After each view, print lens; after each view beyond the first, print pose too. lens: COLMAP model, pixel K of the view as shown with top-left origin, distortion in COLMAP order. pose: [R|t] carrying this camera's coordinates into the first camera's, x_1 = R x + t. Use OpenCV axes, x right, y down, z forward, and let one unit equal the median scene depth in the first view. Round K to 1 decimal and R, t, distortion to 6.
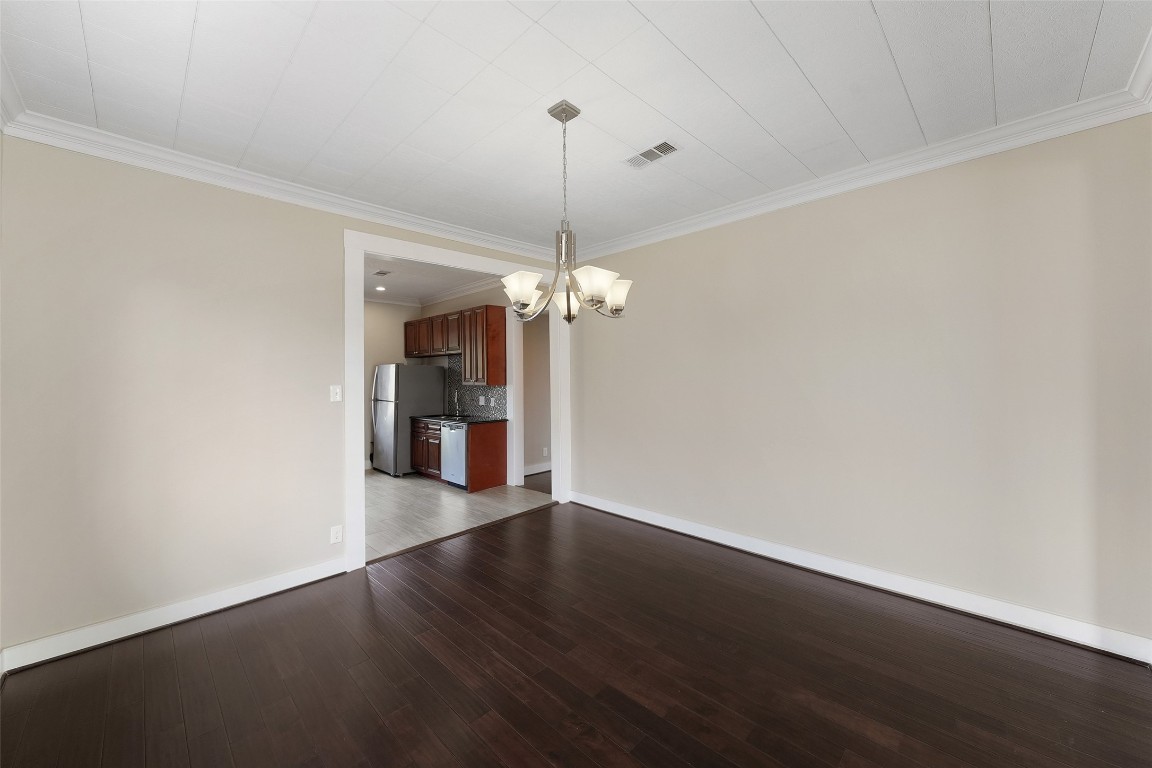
lens RADIAL K [[433.4, 0, 562.6], [0, 433.4, 373.8], [0, 0, 1]] dist [-0.001010, -0.000580]
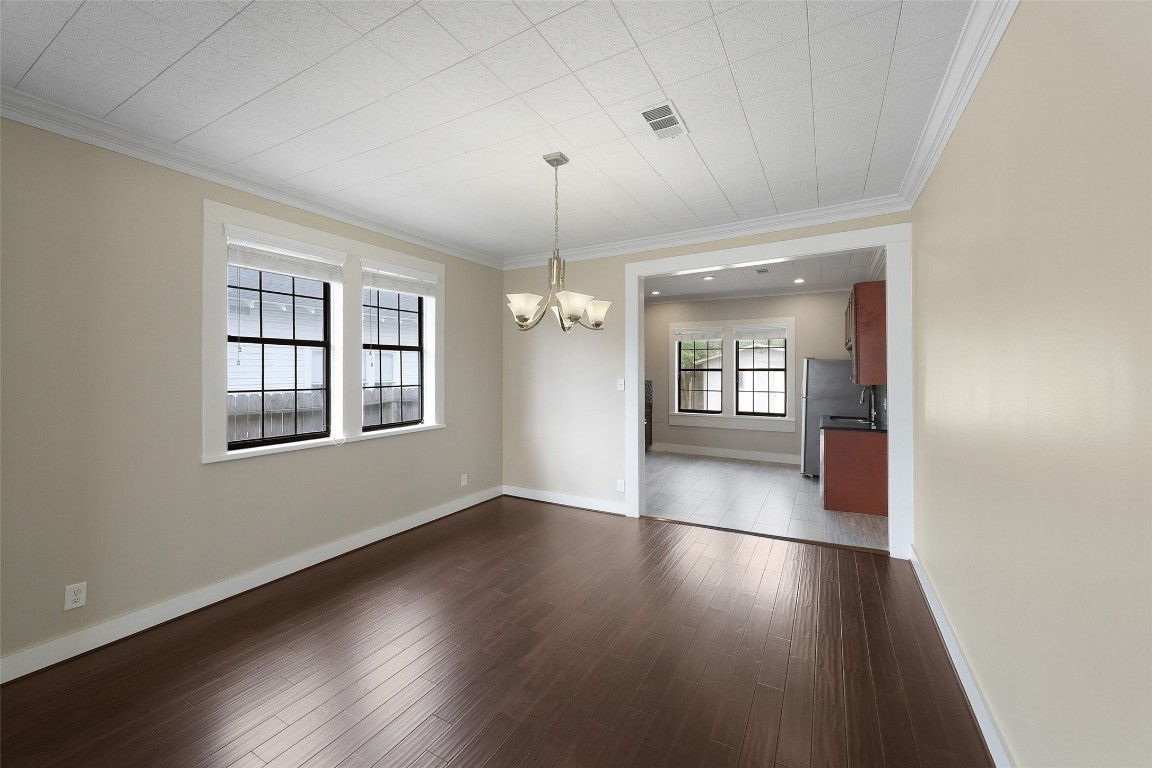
lens RADIAL K [[433.4, 0, 576.0], [0, 433.4, 370.8], [0, 0, 1]] dist [-0.001010, -0.000580]
pose [[0.276224, 0.015787, -0.960964, 0.440921], [0.003745, 0.999840, 0.017502, -0.013520], [0.961086, -0.008433, 0.276121, 0.271759]]
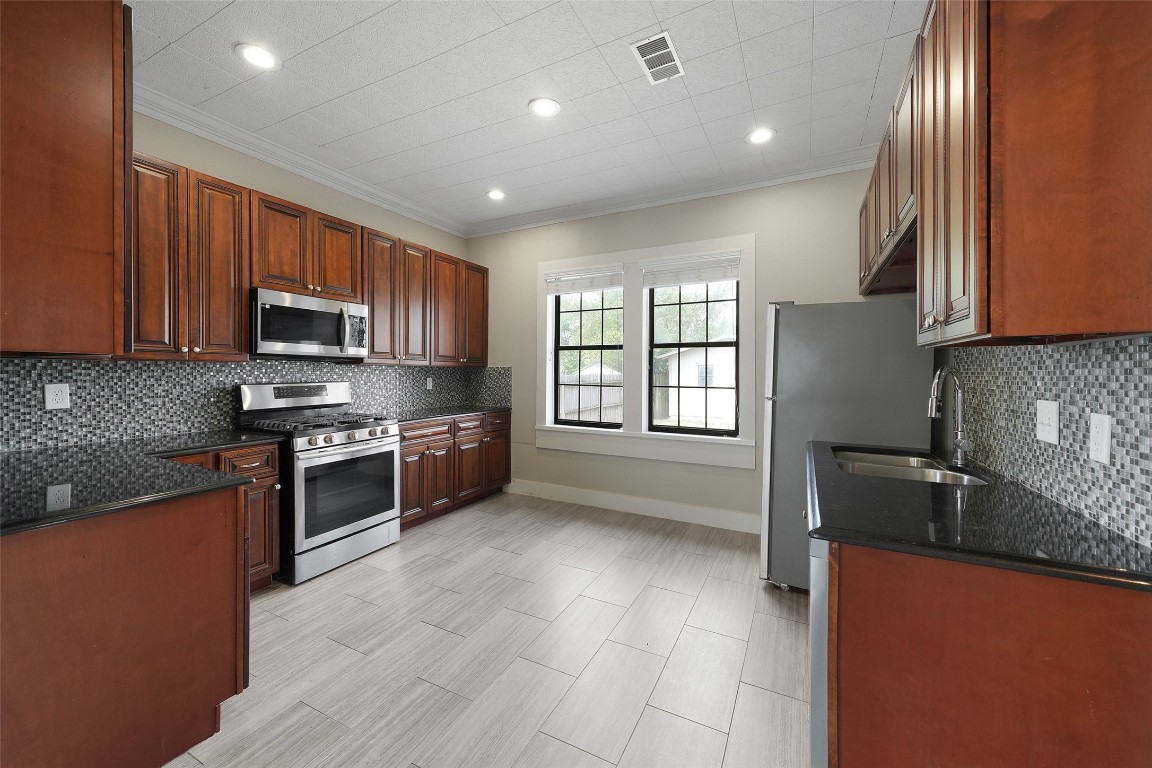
lens RADIAL K [[433.4, 0, 584.1], [0, 433.4, 372.3], [0, 0, 1]] dist [-0.001010, -0.000580]
pose [[0.325290, 0.019535, -0.945412, -0.062358], [-0.002421, 0.999801, 0.019826, 0.036696], [0.945611, -0.004160, 0.325273, 0.774071]]
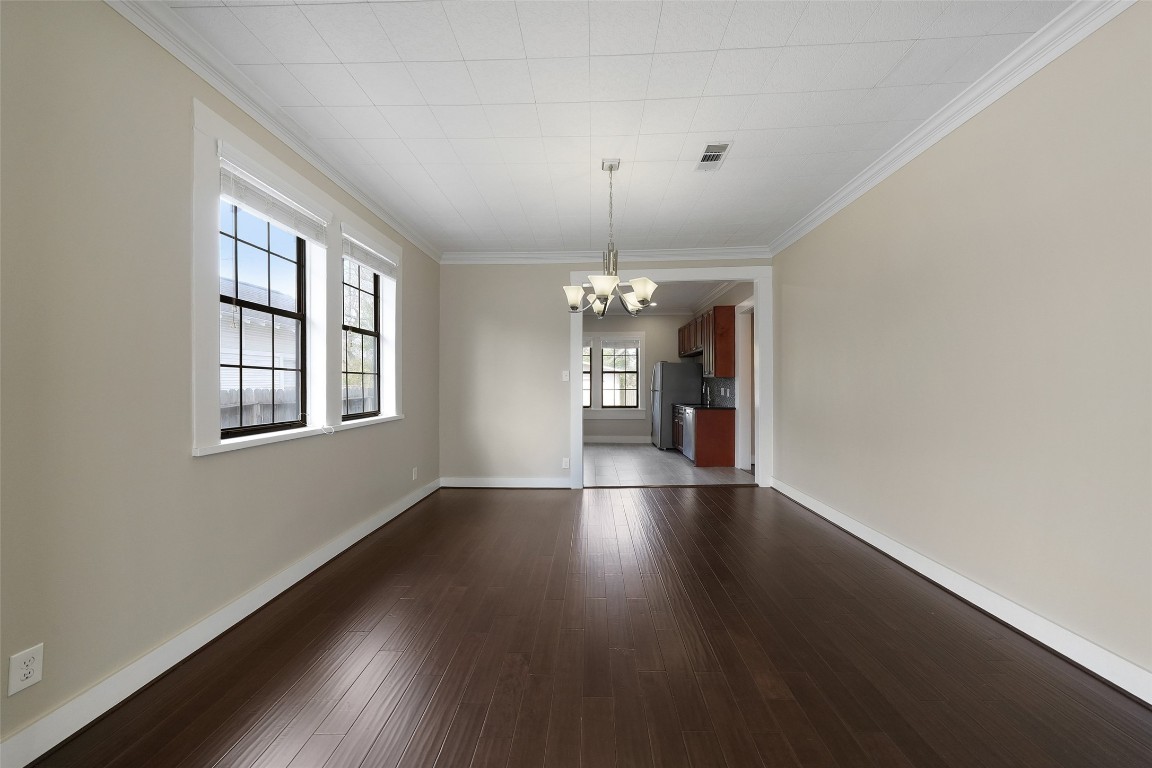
lens RADIAL K [[389.3, 0, 566.1], [0, 389.3, 386.3], [0, 0, 1]] dist [-0.002239, 0.000109]
pose [[0.679892, 0.016205, -0.733133, 0.304987], [-0.002965, 0.999808, 0.019351, 0.032075], [0.733306, -0.010983, 0.679810, 0.011209]]
